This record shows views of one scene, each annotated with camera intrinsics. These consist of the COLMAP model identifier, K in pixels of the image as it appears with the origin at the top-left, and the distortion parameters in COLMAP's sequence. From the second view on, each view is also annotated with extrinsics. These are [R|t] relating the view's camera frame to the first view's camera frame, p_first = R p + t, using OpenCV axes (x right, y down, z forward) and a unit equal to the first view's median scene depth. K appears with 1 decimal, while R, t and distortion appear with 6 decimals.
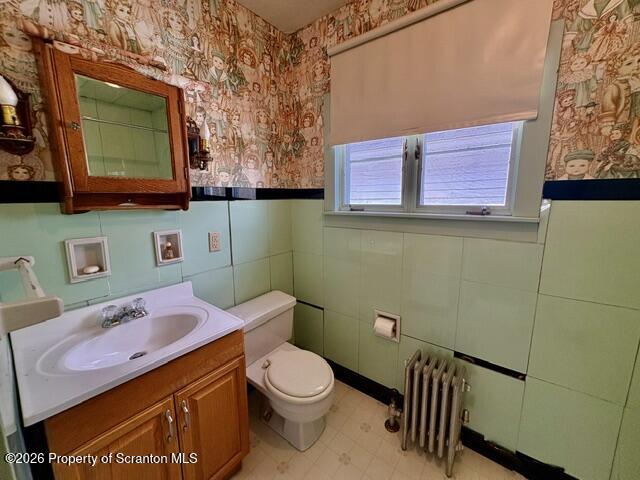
lens RADIAL K [[257.1, 0, 321.2], [0, 257.1, 238.2], [0, 0, 1]] dist [0.001115, 0.000748]
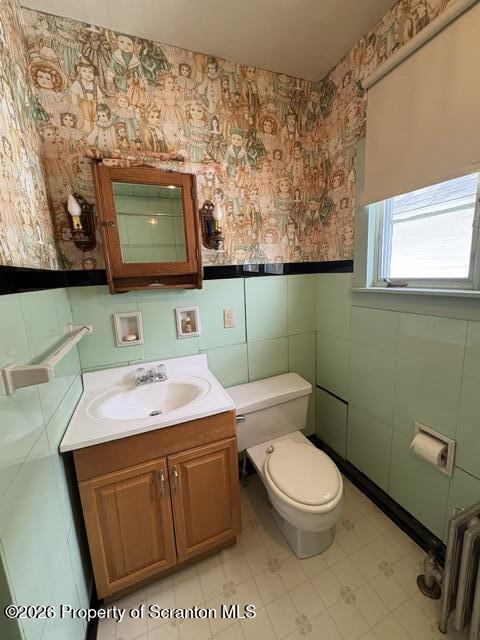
lens RADIAL K [[257.1, 0, 240.0], [0, 257.1, 319.5], [0, 0, 1]] dist [0.001115, 0.000748]
pose [[0.867473, 0.054651, -0.494473, 0.141605], [-0.038165, 0.998329, 0.043385, -0.030759], [0.496018, -0.018763, 0.868109, 0.130905]]
